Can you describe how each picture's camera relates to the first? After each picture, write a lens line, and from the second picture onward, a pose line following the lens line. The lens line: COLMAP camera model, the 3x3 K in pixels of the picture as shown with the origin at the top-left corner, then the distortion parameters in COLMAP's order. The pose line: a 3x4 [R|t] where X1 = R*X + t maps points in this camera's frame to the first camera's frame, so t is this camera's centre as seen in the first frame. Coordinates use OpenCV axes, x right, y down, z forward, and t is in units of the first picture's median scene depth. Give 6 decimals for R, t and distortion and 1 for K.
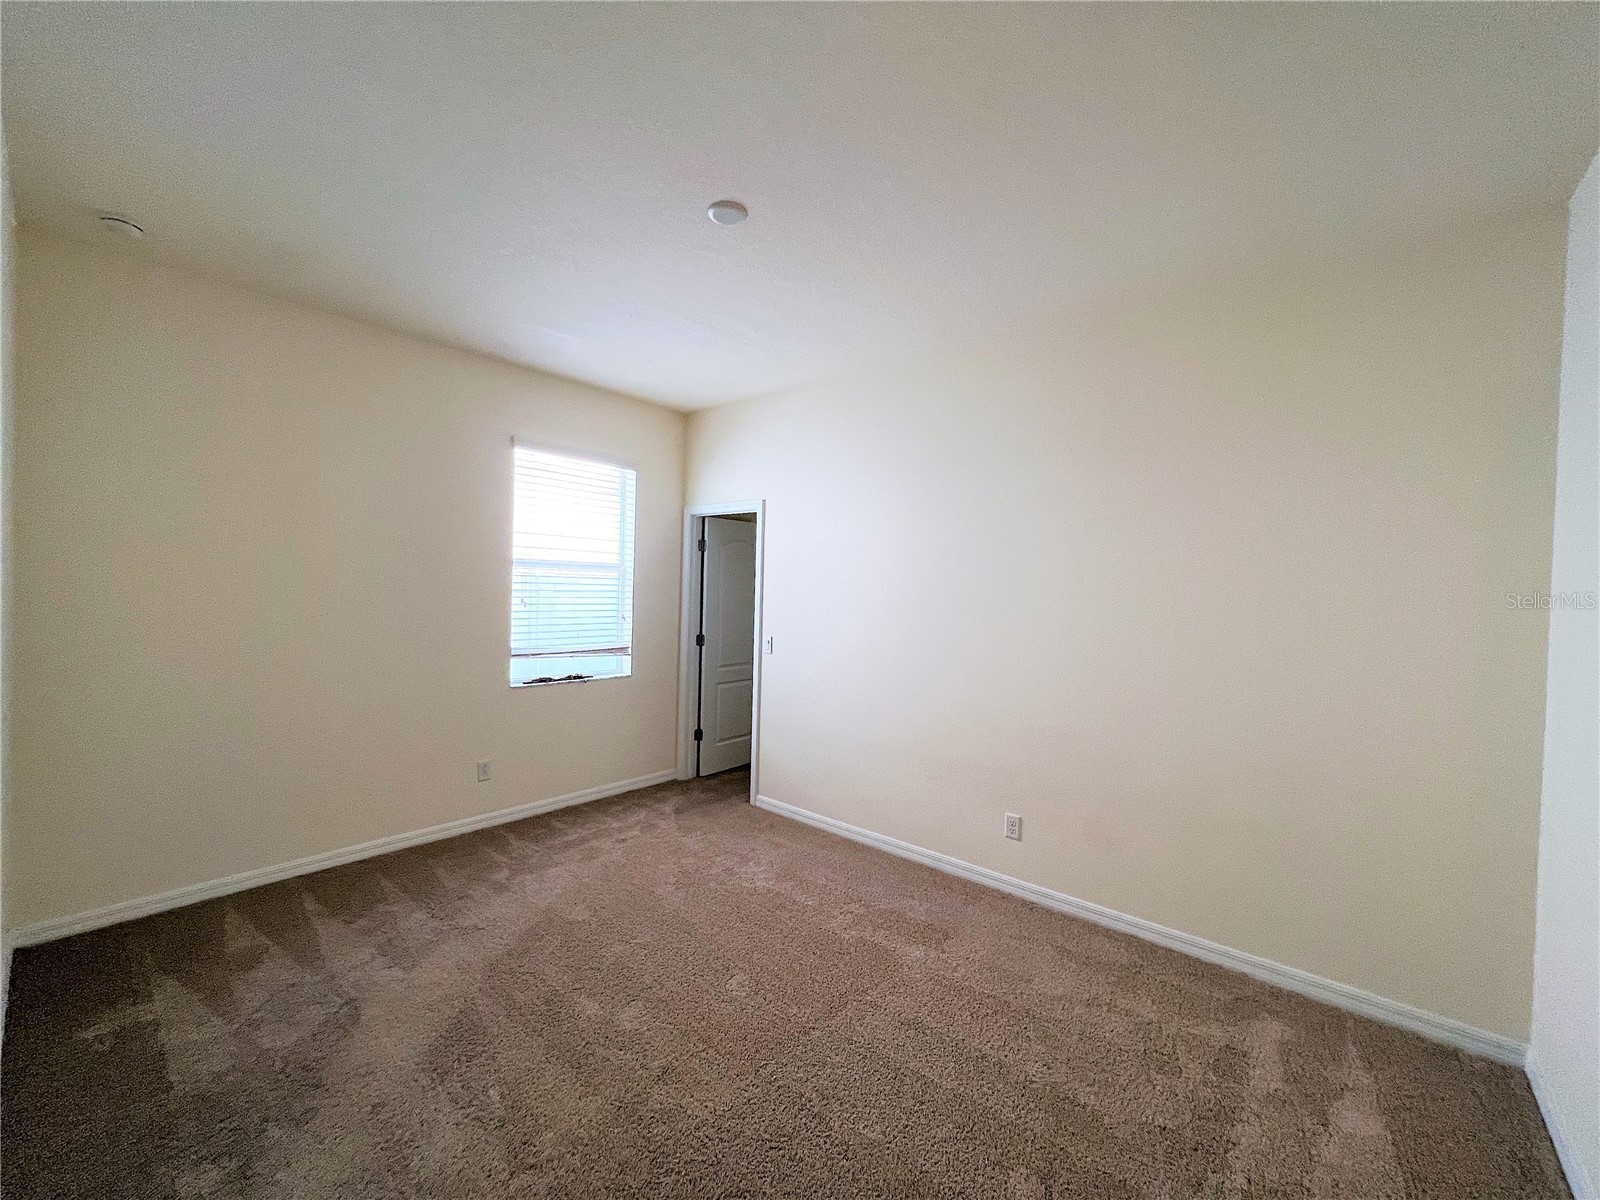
lens RADIAL K [[638.0, 0, 795.2], [0, 638.0, 597.3], [0, 0, 1]] dist [-0.001695, -0.000060]
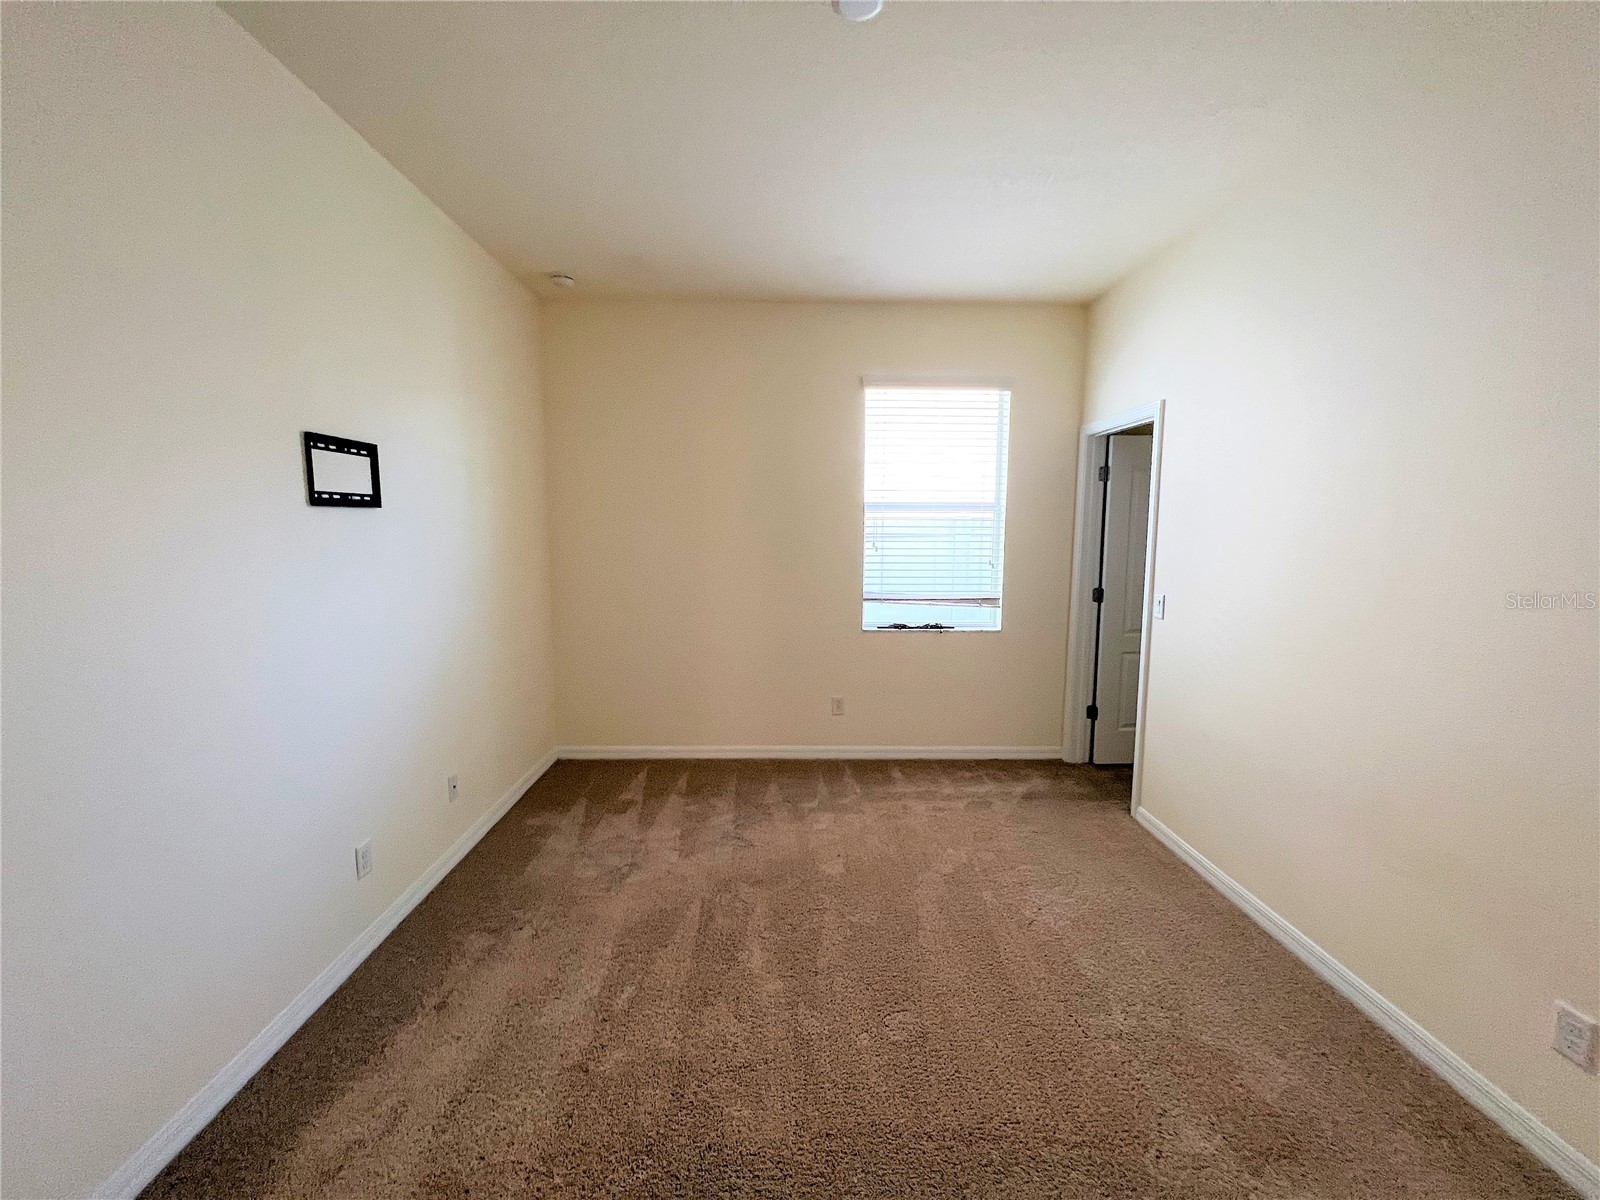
lens RADIAL K [[638.0, 0, 795.2], [0, 638.0, 597.3], [0, 0, 1]] dist [-0.001695, -0.000060]
pose [[0.665721, 0.057313, -0.743996, 0.233184], [0.004143, 0.996747, 0.080490, 0.006077], [0.746189, -0.056666, 0.663318, 0.242053]]
